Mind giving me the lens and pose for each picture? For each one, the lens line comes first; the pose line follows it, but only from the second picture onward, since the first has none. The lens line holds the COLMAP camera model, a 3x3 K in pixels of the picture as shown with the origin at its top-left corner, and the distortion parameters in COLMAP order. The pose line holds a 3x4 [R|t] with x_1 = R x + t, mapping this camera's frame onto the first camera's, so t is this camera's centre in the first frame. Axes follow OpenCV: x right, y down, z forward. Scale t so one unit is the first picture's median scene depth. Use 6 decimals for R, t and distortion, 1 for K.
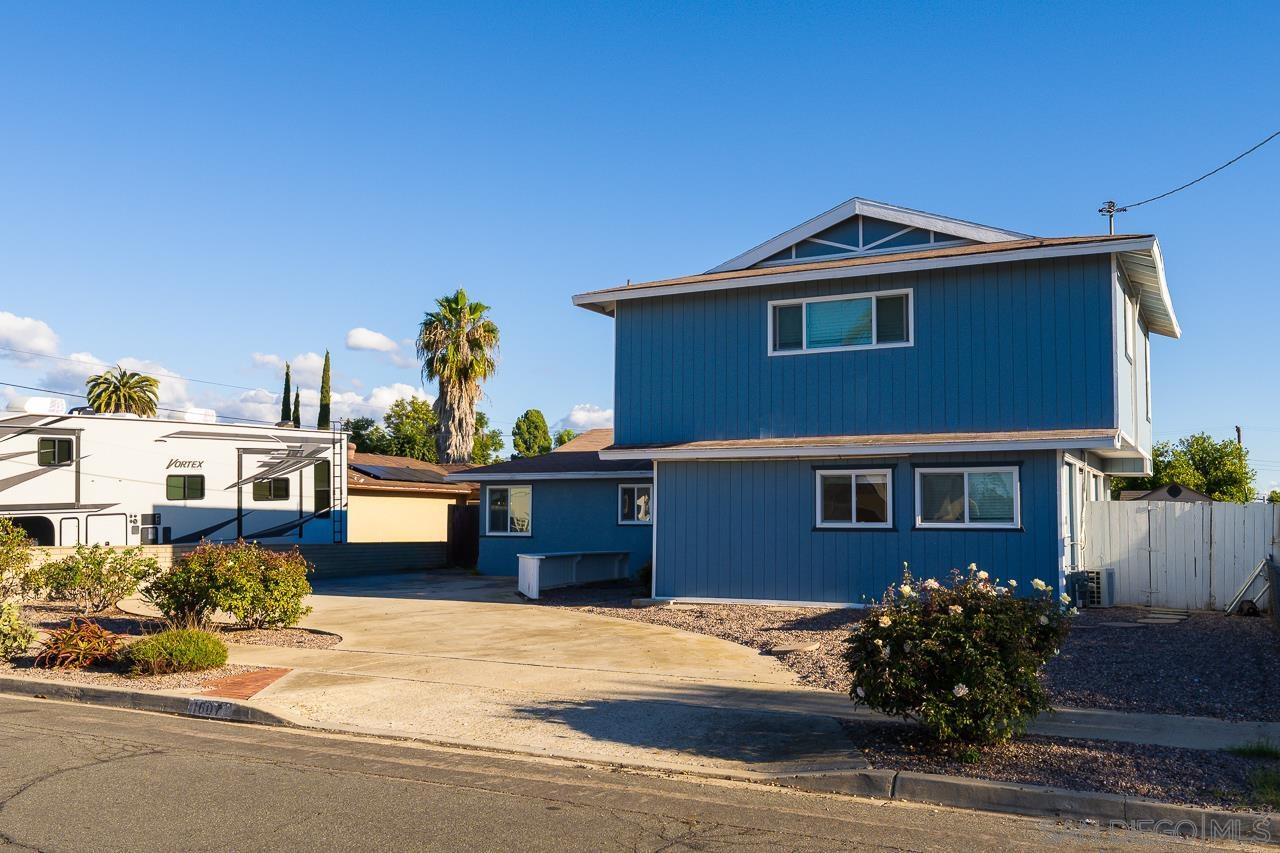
lens RADIAL K [[1101.5, 0, 637.9], [0, 1101.5, 430.3], [0, 0, 1]] dist [-0.002323, 0.024684]
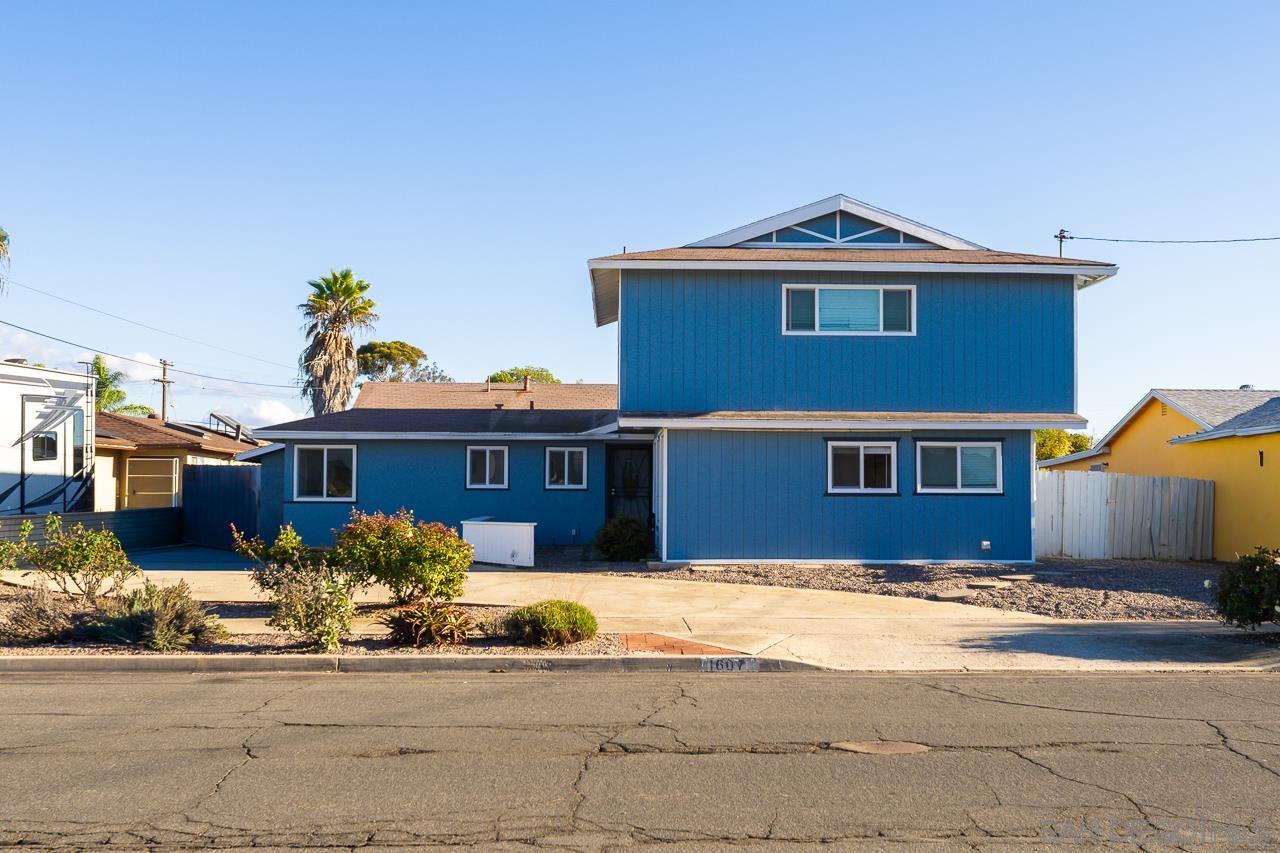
lens RADIAL K [[1258.8, 0, 642.5], [0, 1258.8, 426.4], [0, 0, 1]] dist [-0.004915, 0.000000]
pose [[0.877271, 0.020693, 0.479549, -0.602404], [-0.040334, 0.998715, 0.030689, -0.010124], [-0.478298, -0.046265, 0.876978, -0.022482]]
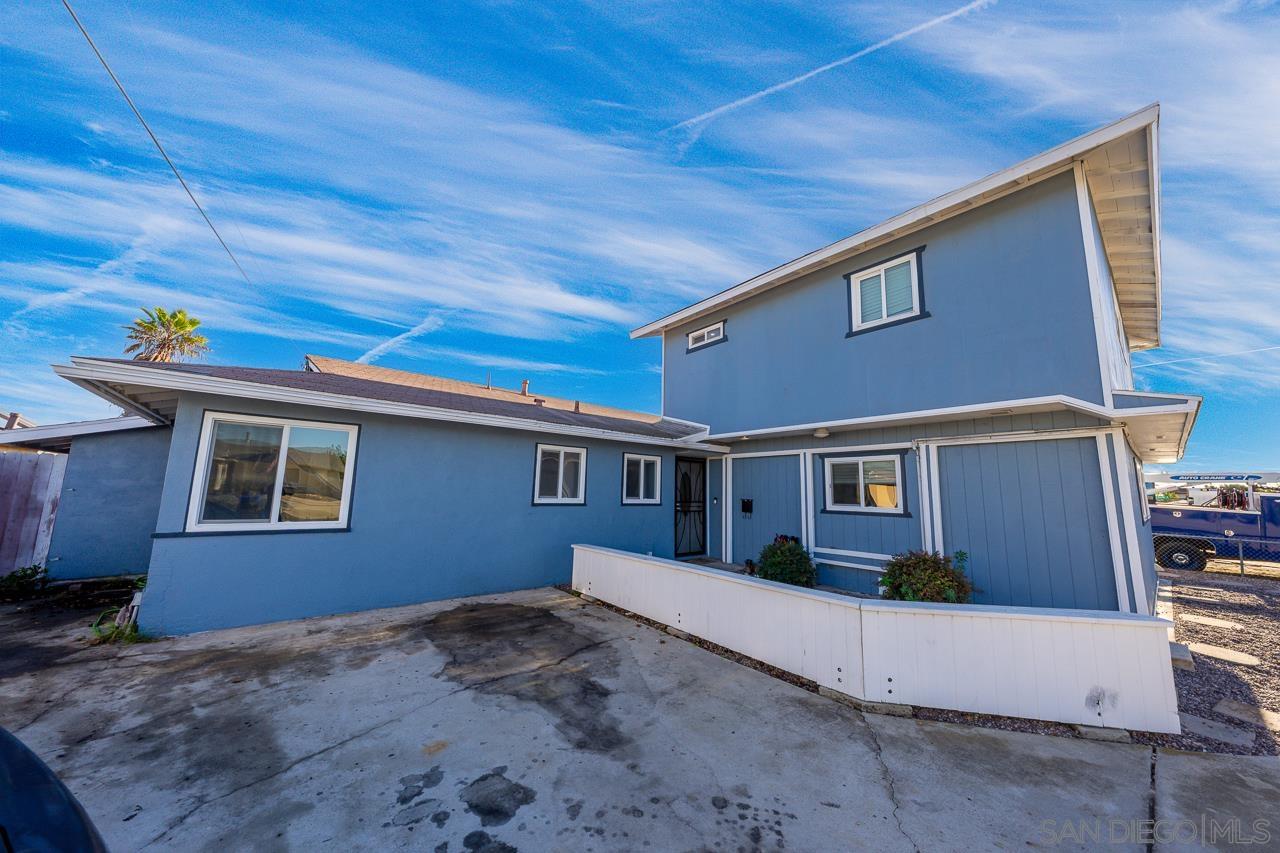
lens RADIAL K [[435.6, 0, 635.3], [0, 435.6, 429.0], [0, 0, 1]] dist [-0.000132, 0.000033]
pose [[0.389630, 0.130617, 0.911662, -0.359428], [-0.103664, 0.989821, -0.097510, 0.089951], [-0.915119, -0.056514, 0.399204, 1.257855]]
